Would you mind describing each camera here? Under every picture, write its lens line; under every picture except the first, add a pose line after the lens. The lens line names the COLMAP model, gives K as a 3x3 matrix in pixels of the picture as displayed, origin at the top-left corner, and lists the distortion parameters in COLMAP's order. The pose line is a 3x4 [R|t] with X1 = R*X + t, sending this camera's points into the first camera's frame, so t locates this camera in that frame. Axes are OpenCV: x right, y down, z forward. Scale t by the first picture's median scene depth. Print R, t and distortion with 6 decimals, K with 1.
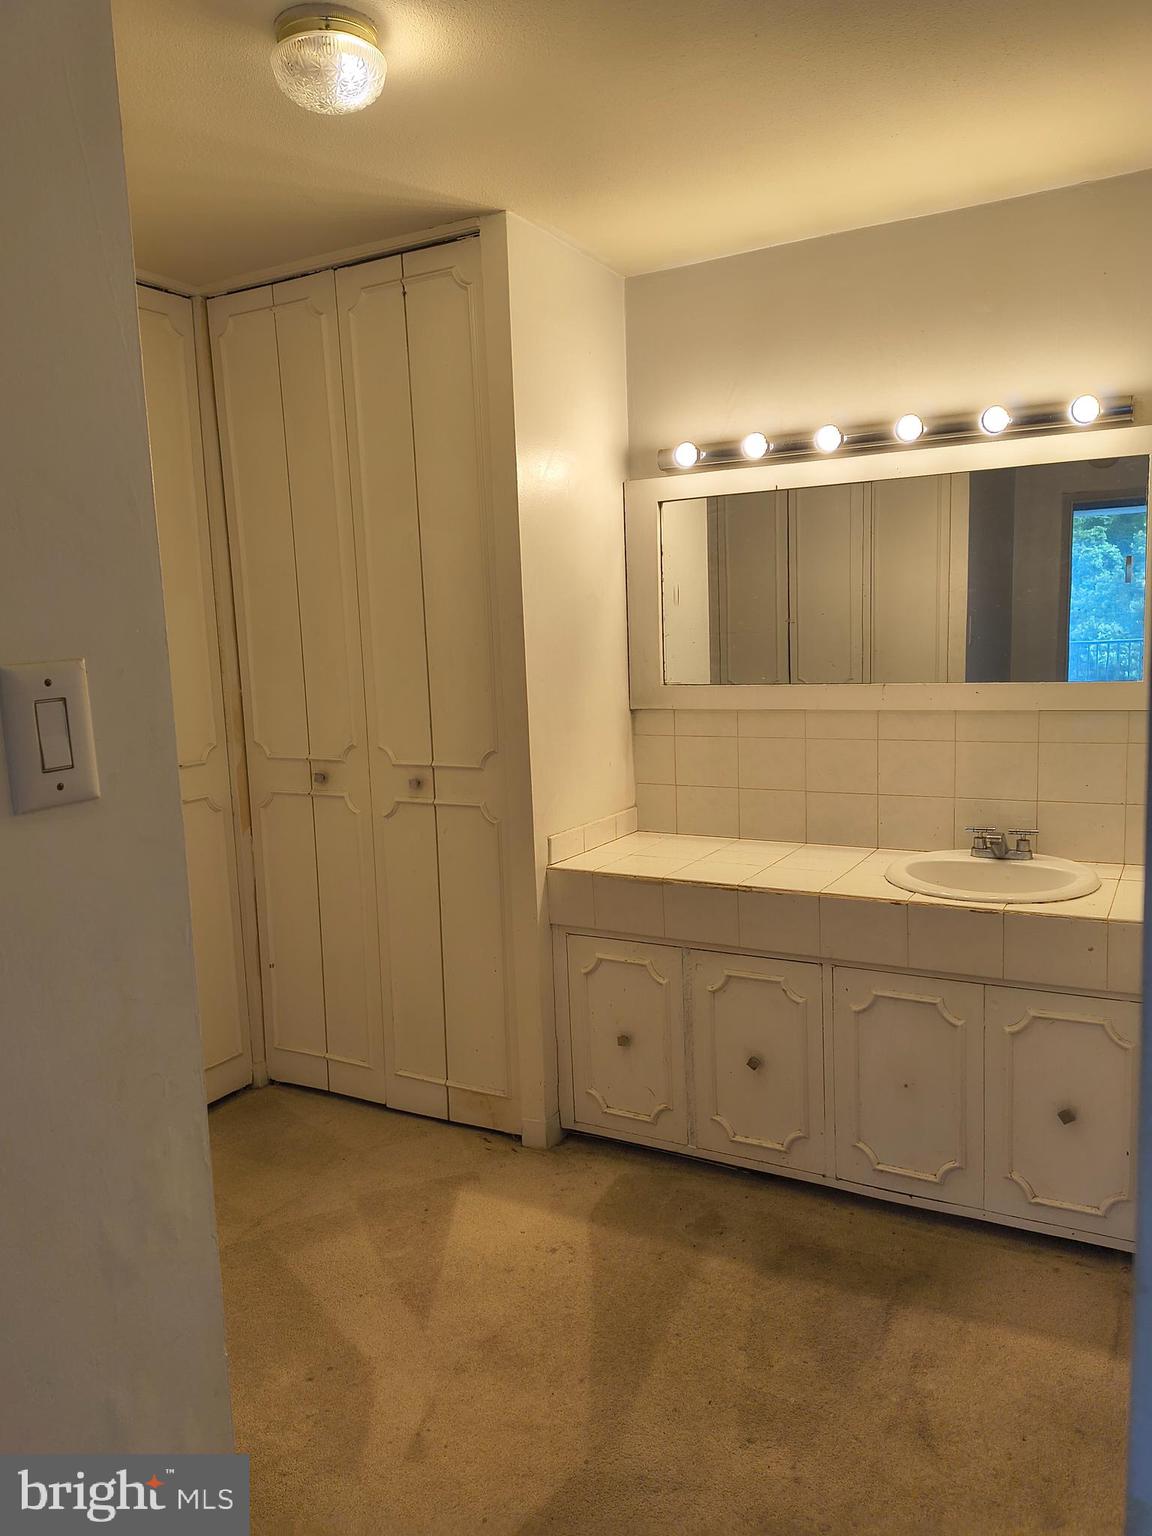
lens RADIAL K [[1105.8, 0, 576.0], [0, 1105.8, 768.0], [0, 0, 1]] dist [0.071475, -0.116402]
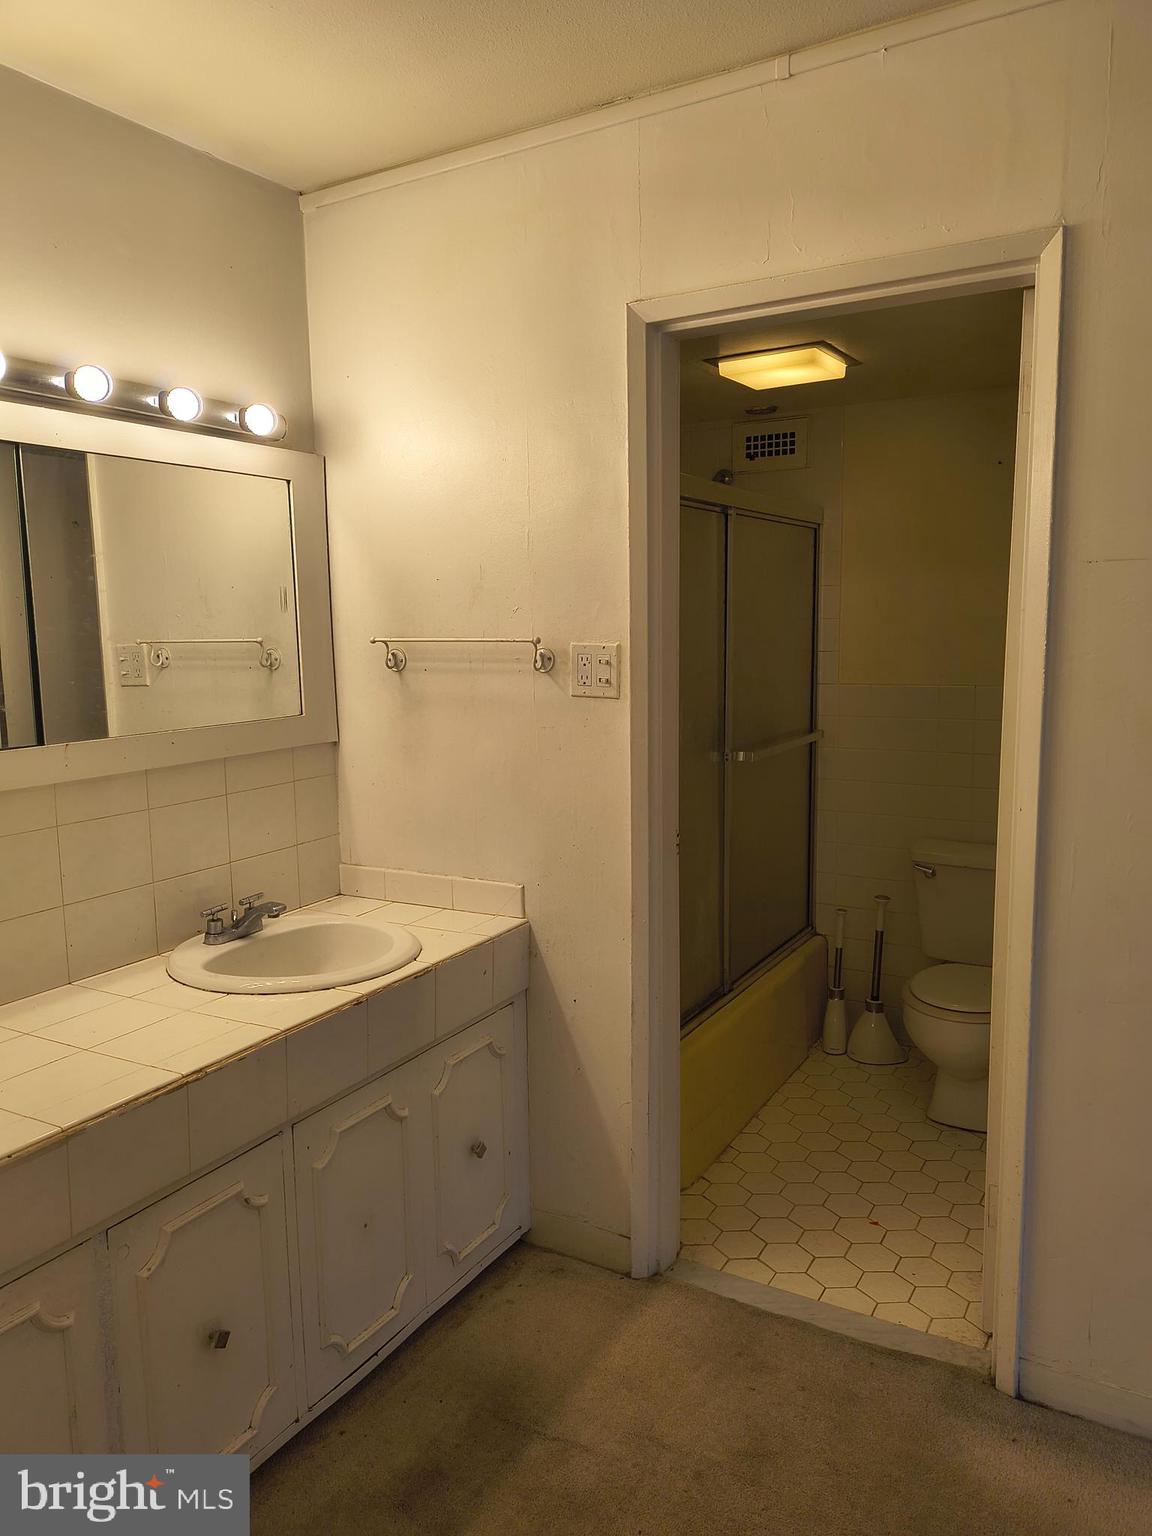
lens RADIAL K [[1105.8, 0, 576.0], [0, 1105.8, 768.0], [0, 0, 1]] dist [0.071475, -0.116402]
pose [[0.021802, -0.093260, 0.995403, -0.470313], [0.157362, 0.983549, 0.088703, -0.087103], [-0.987300, 0.154705, 0.036119, 0.766263]]
